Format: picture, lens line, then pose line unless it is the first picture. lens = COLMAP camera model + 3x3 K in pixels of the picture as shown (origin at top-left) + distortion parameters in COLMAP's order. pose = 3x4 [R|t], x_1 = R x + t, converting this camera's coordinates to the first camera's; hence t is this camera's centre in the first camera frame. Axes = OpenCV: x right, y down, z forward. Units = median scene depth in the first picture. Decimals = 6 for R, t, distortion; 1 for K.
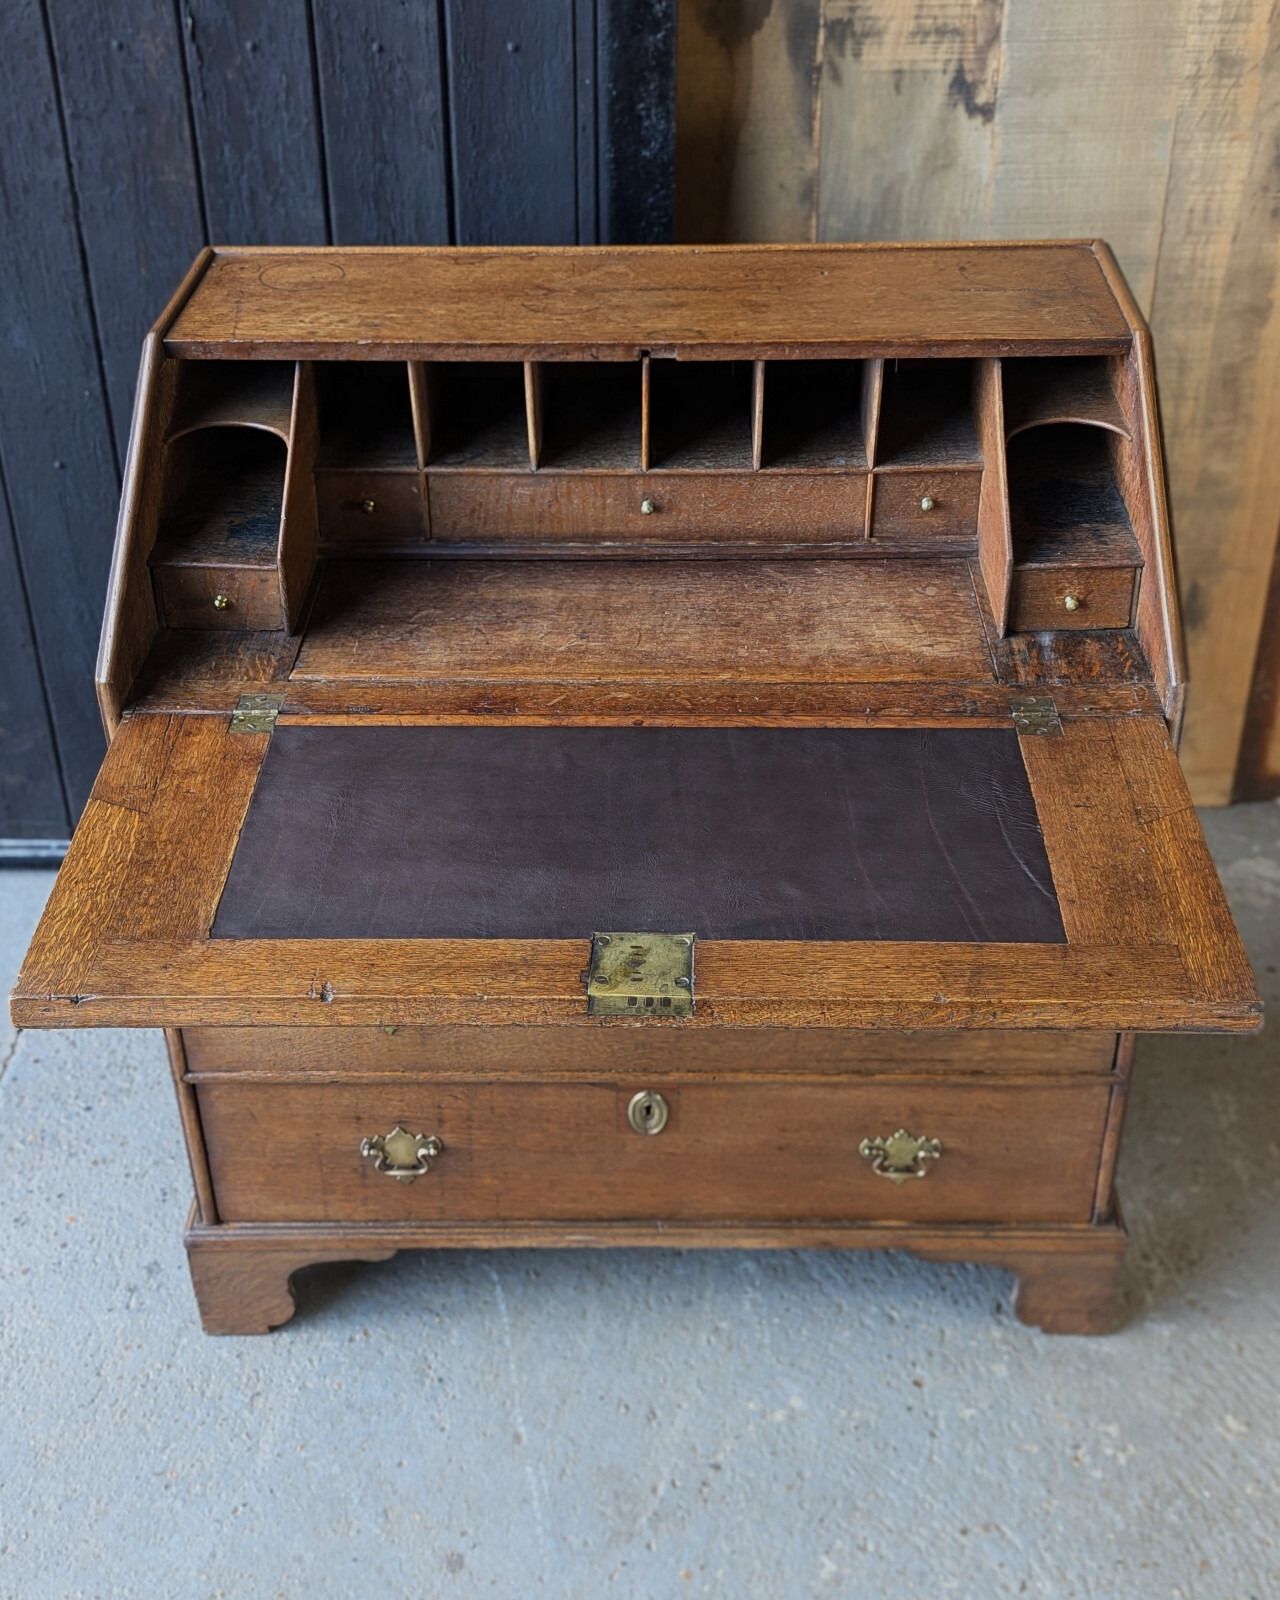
lens RADIAL K [[1954.1, 0, 635.1], [0, 1954.1, 774.5], [0, 0, 1]] dist [0.040524, 0.000000]
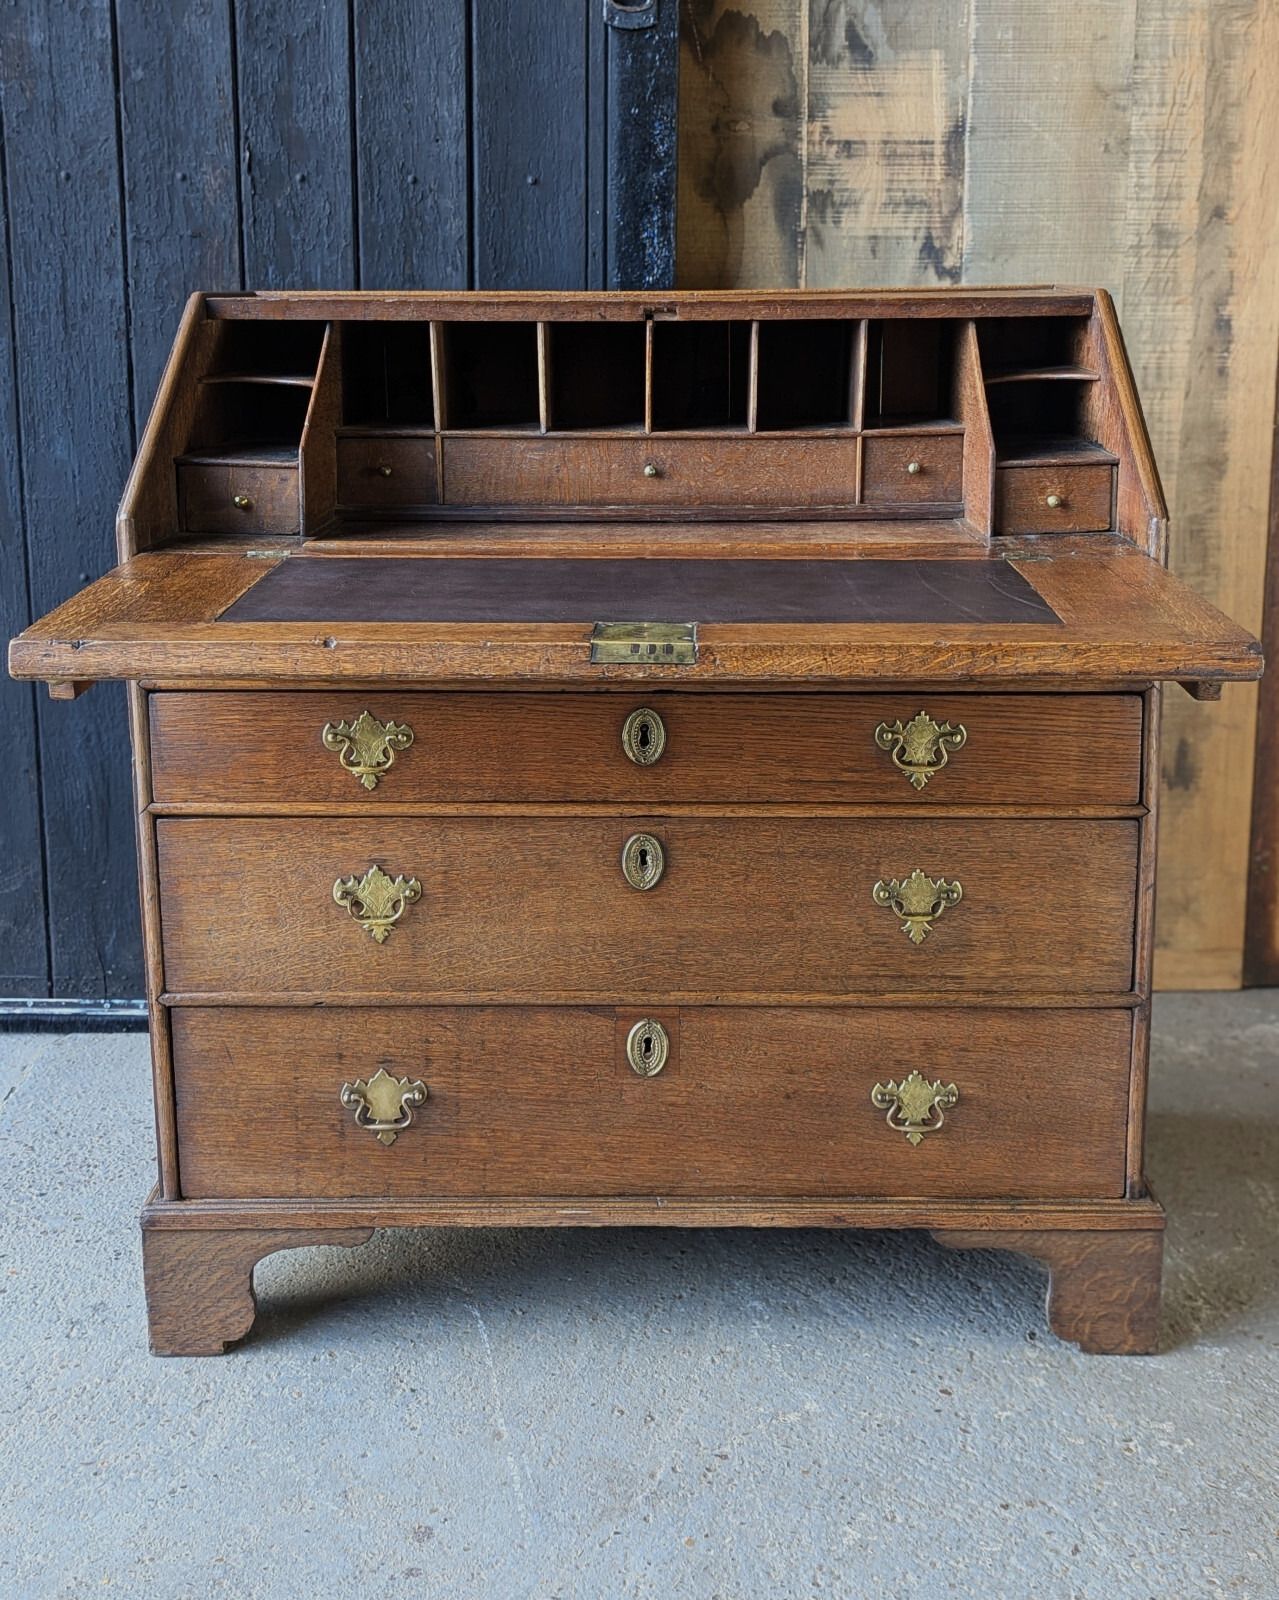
lens RADIAL K [[1987.7, 0, 660.7], [0, 1987.7, 724.2], [0, 0, 1]] dist [0.040438, 0.000000]
pose [[0.999878, 0.008163, 0.013316, -0.001068], [-0.002881, 0.934306, -0.356460, 0.365805], [-0.015351, 0.356378, 0.934216, 0.042900]]
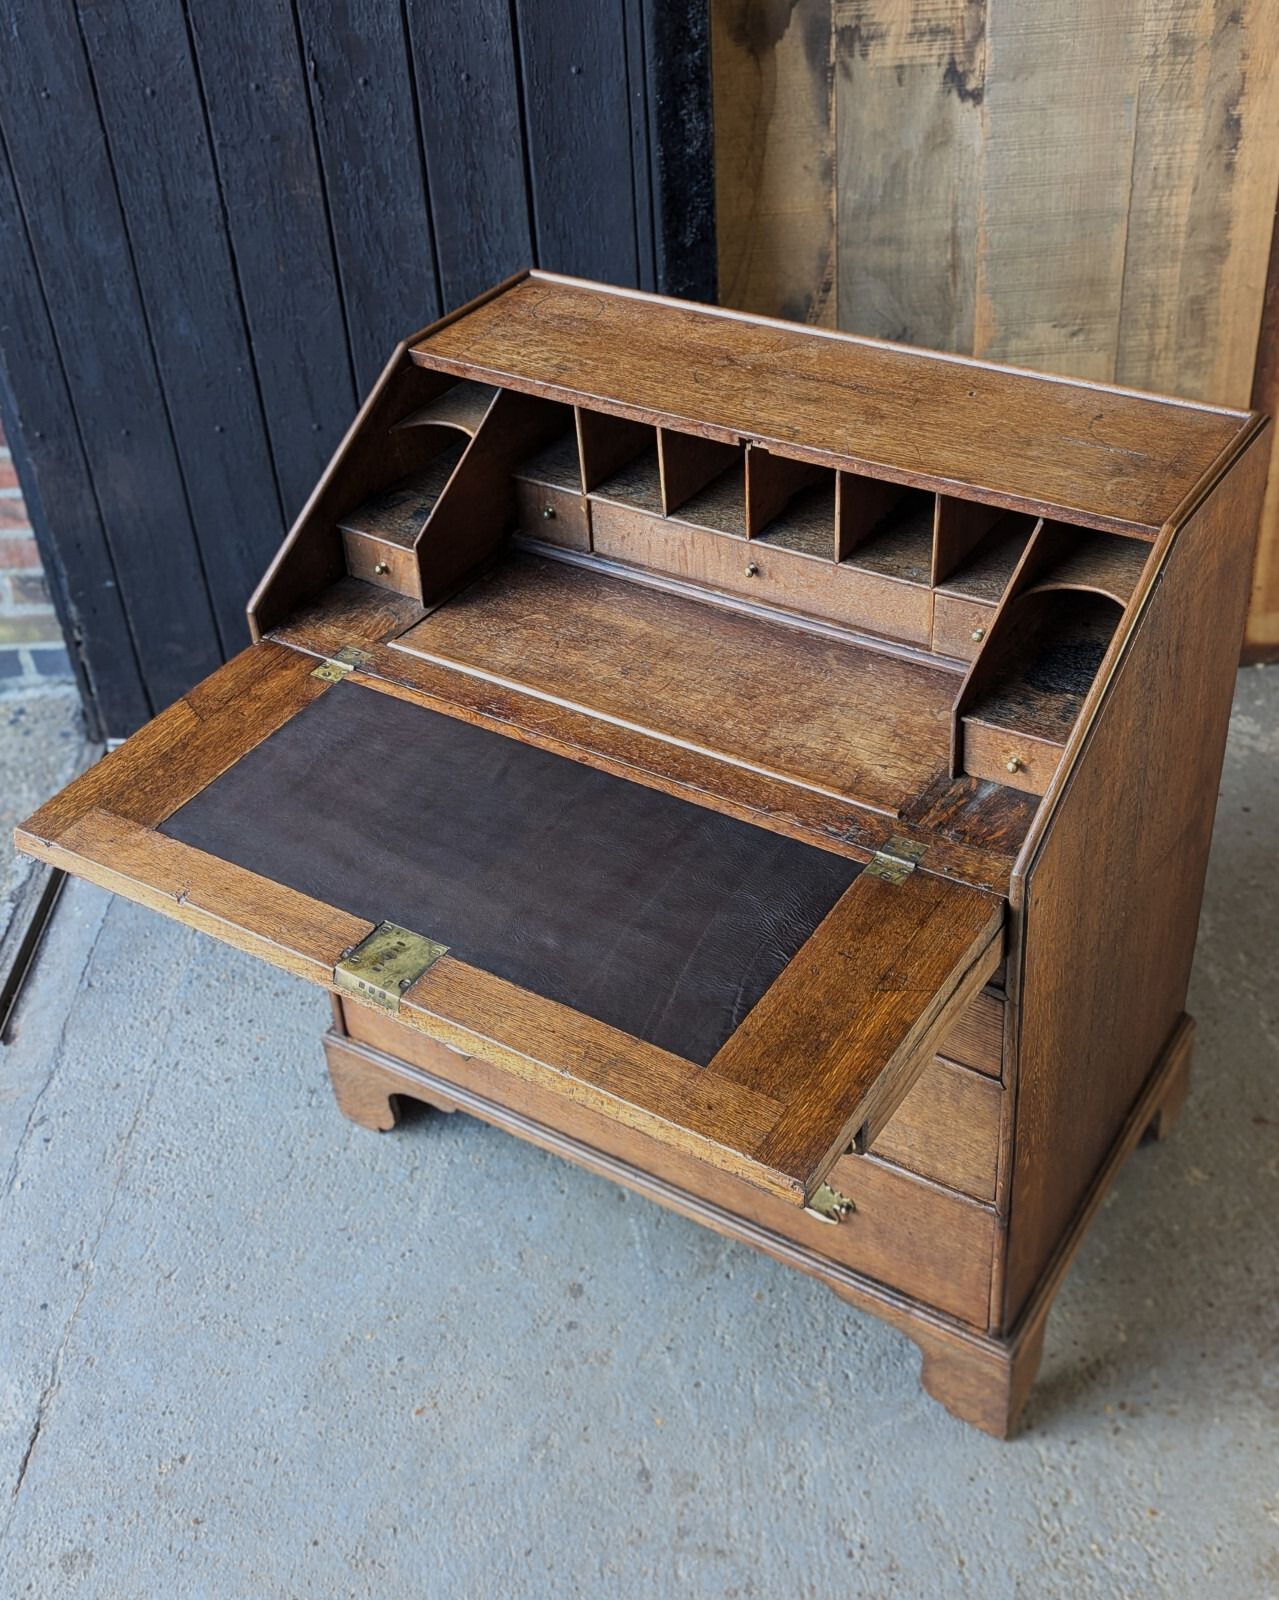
lens RADIAL K [[1855.9, 0, 626.1], [0, 1855.9, 729.7], [0, 0, 1]] dist [0.045371, 0.000000]
pose [[0.997869, -0.035494, -0.054747, 0.019111], [0.037652, 0.998533, 0.038902, -0.008214], [0.053286, -0.040881, 0.997742, -0.182536]]
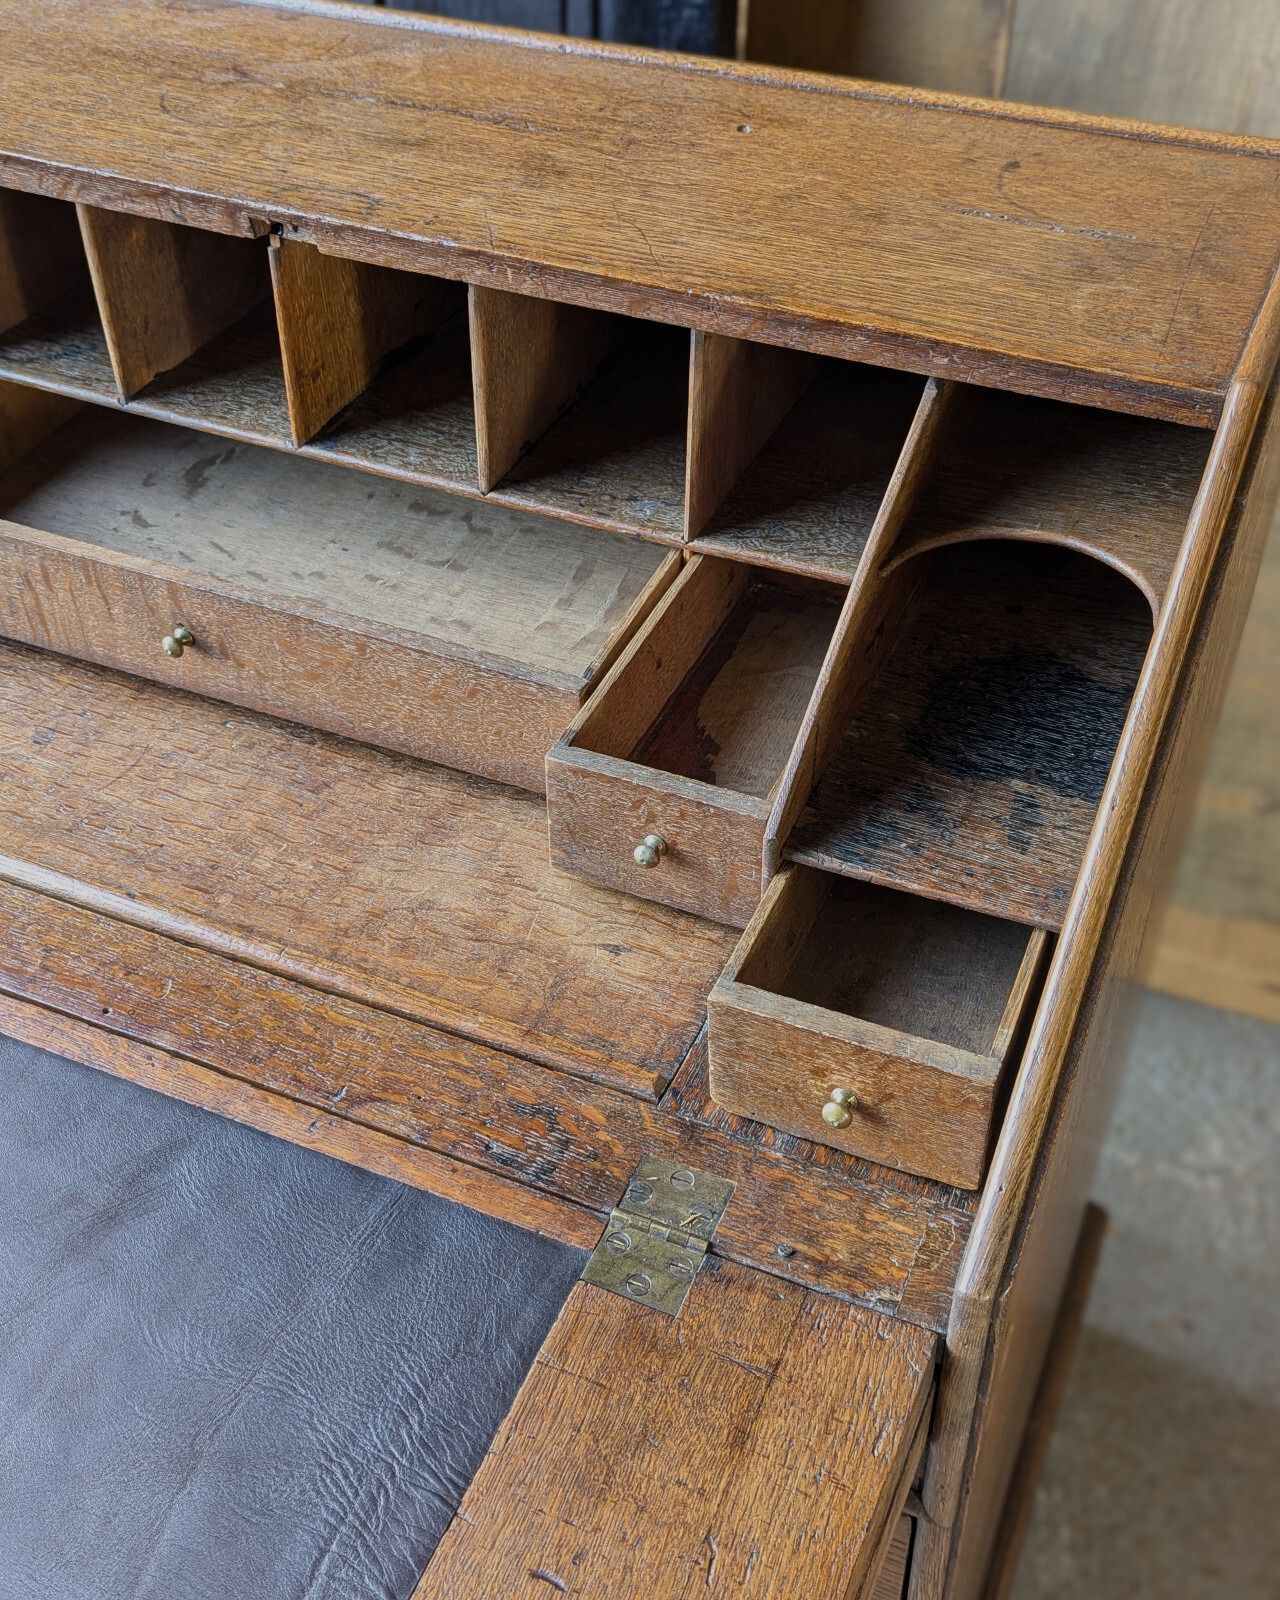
lens RADIAL K [[1680.4, 0, 651.0], [0, 1680.4, 772.7], [0, 0, 1]] dist [0.051146, 0.000000]
pose [[0.987121, -0.094289, 0.129234, 0.060630], [0.077053, 0.988193, 0.132432, -0.037727], [-0.140195, -0.120769, 0.982731, 0.385003]]
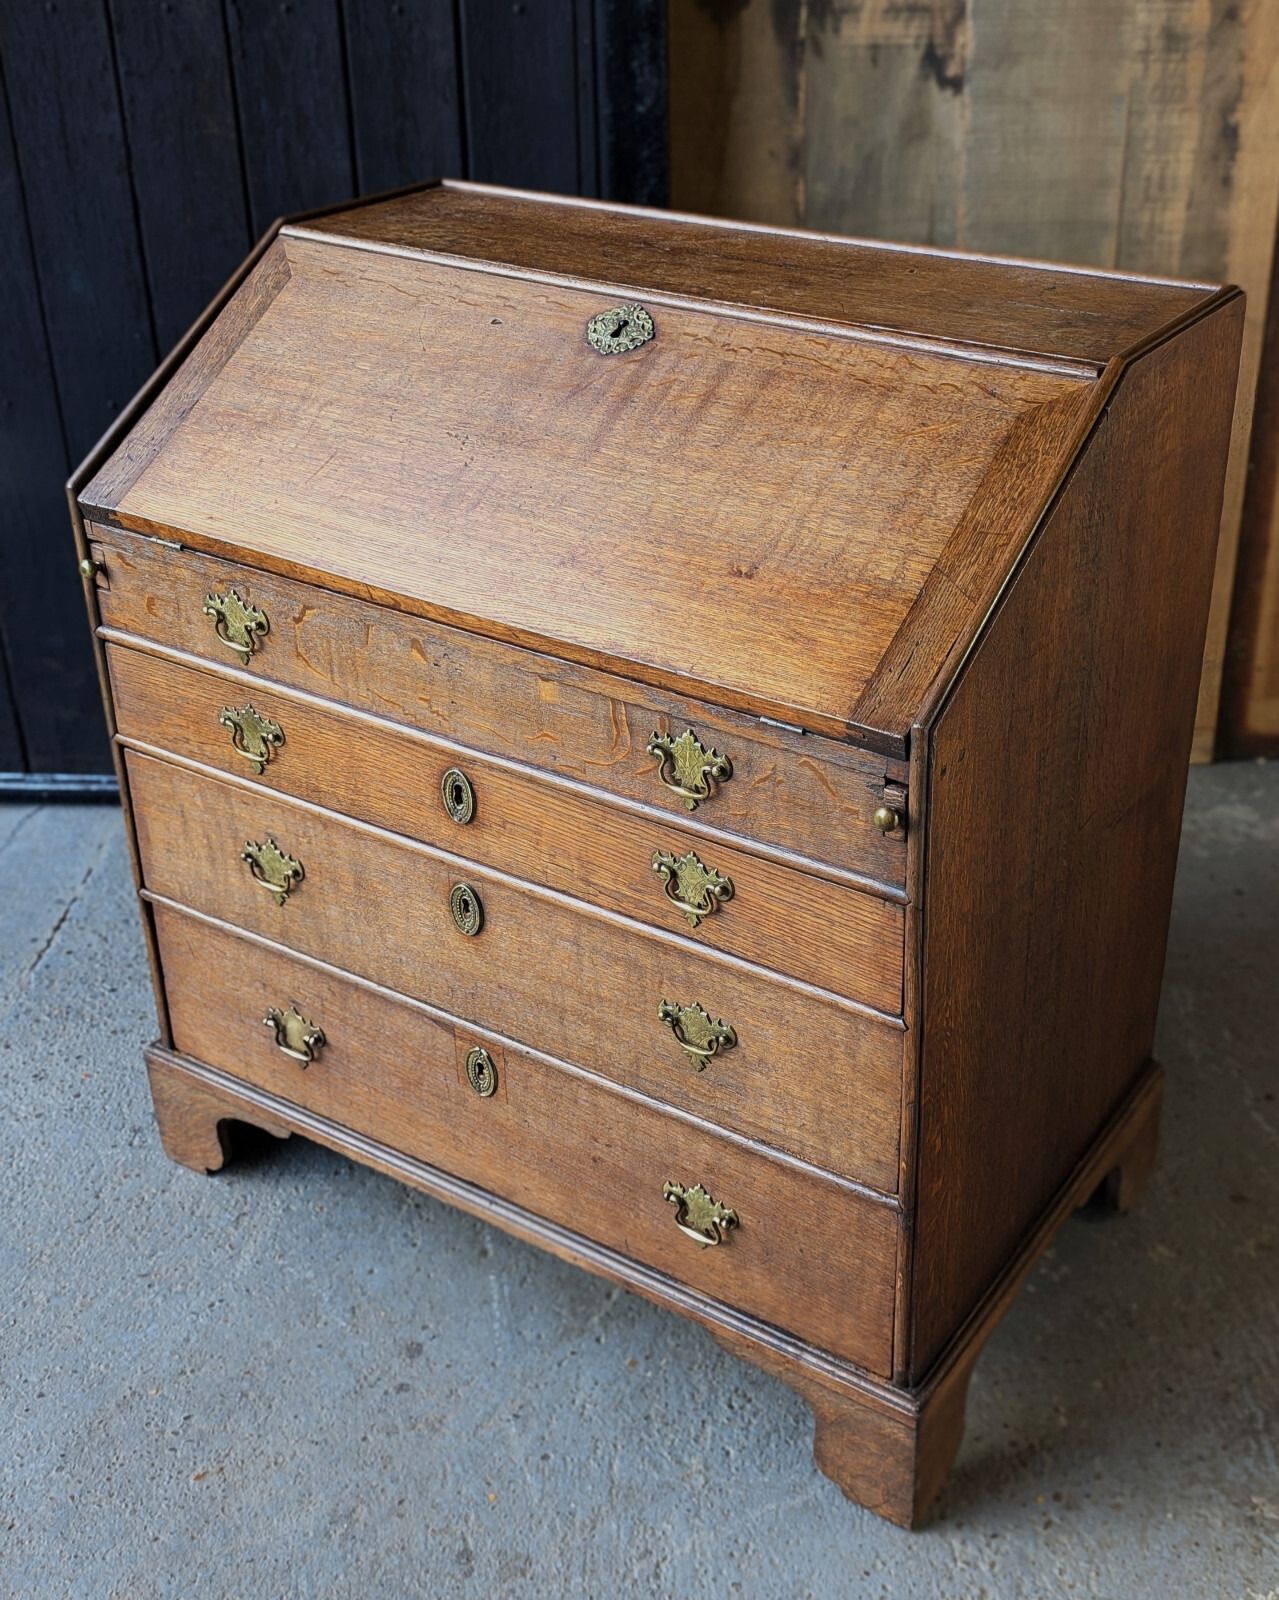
lens RADIAL K [[1913.9, 0, 702.3], [0, 1913.9, 778.0], [0, 0, 1]] dist [0.042811, 0.000000]
pose [[0.999539, 0.010936, -0.028331, 0.085542], [-0.013454, 0.995827, -0.090269, 0.178157], [0.027226, 0.090608, 0.995514, -0.049942]]
